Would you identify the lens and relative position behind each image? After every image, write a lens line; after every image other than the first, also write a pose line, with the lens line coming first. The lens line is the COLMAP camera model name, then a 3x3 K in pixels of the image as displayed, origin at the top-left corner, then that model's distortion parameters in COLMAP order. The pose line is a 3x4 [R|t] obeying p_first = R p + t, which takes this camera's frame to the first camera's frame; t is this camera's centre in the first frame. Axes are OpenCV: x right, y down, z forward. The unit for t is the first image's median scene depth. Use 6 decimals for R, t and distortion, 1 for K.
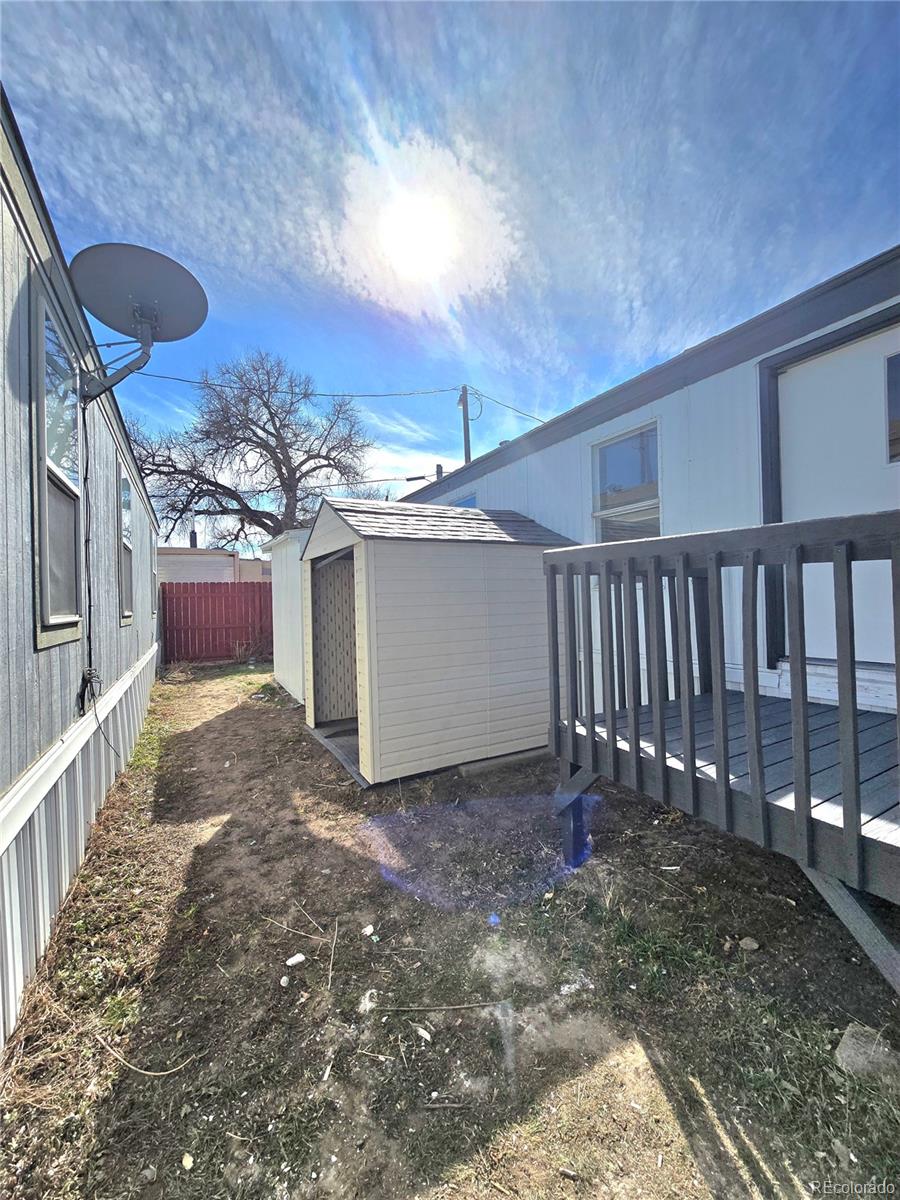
lens RADIAL K [[496.8, 0, 450.0], [0, 496.8, 600.0], [0, 0, 1]] dist [-0.000392, -0.000120]
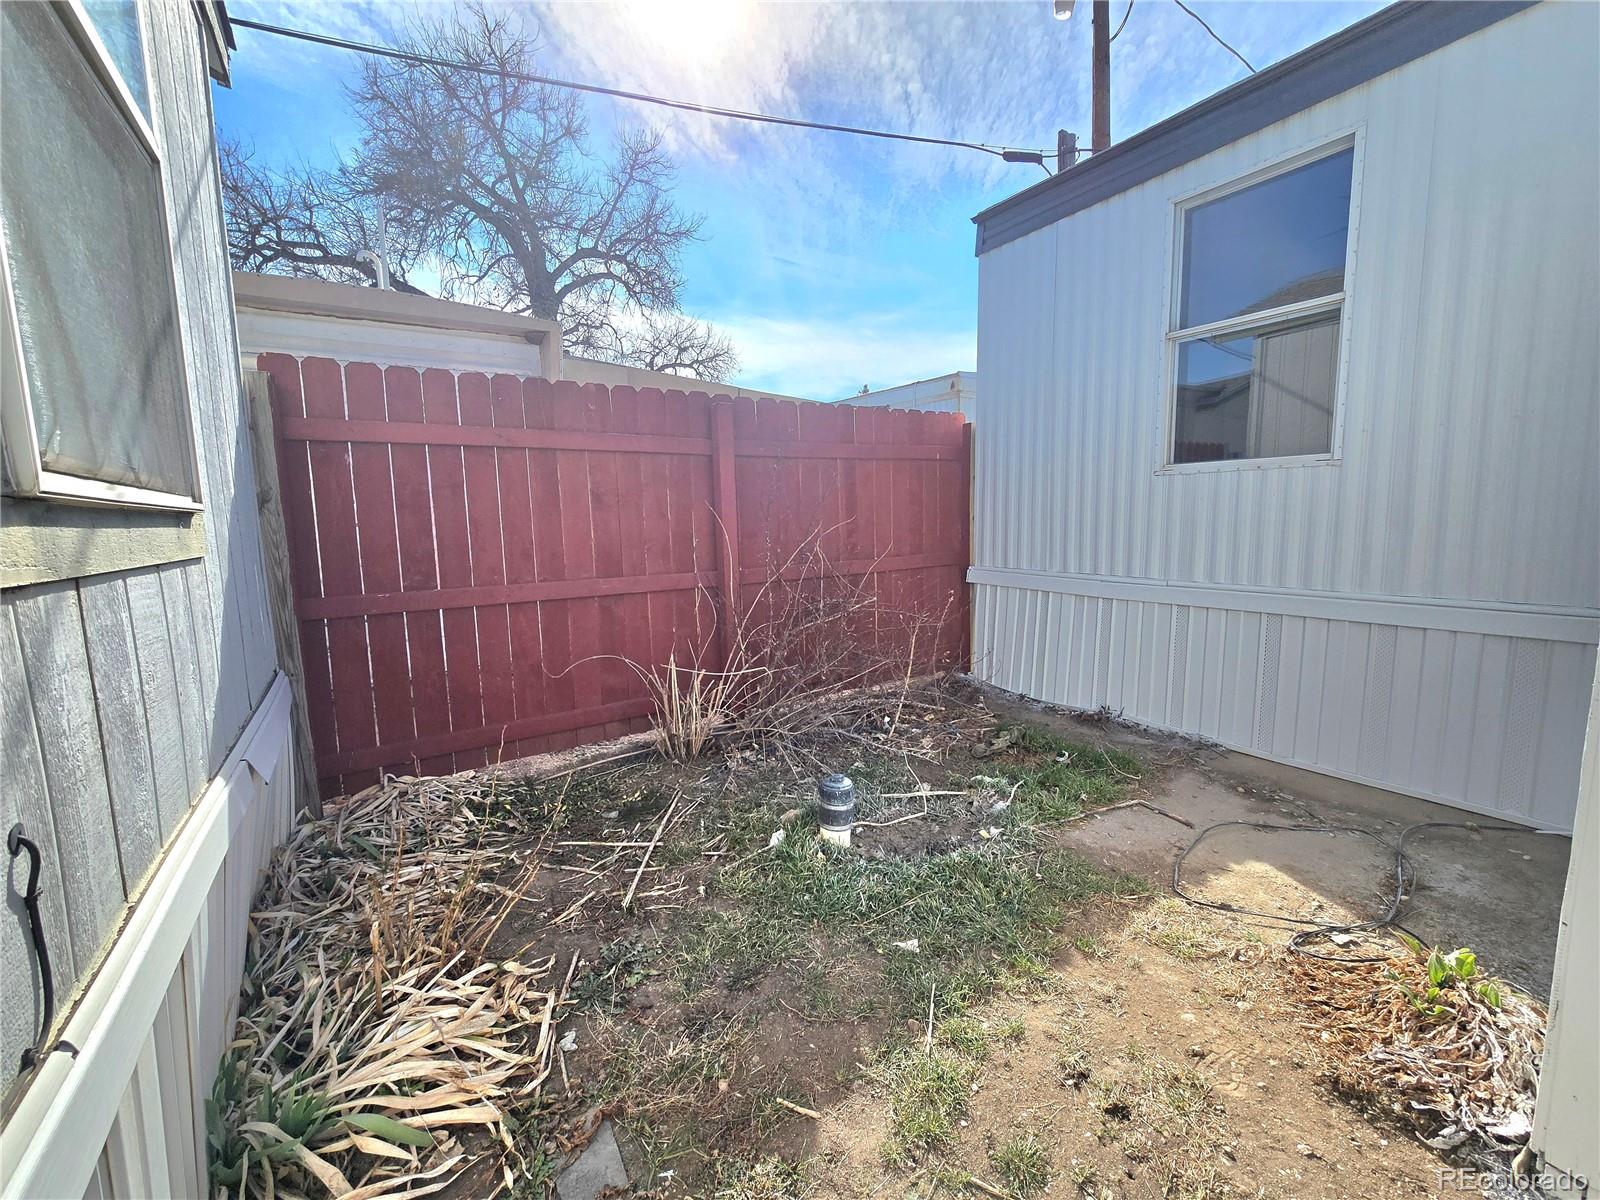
lens RADIAL K [[662.4, 0, 800.2], [0, 662.4, 592.0], [0, 0, 1]] dist [-0.000392, -0.000120]
pose [[0.995541, -0.011886, 0.093582, -0.129213], [0.000949, 0.993242, 0.116057, 0.006955], [-0.094329, -0.115451, 0.988824, 0.230876]]
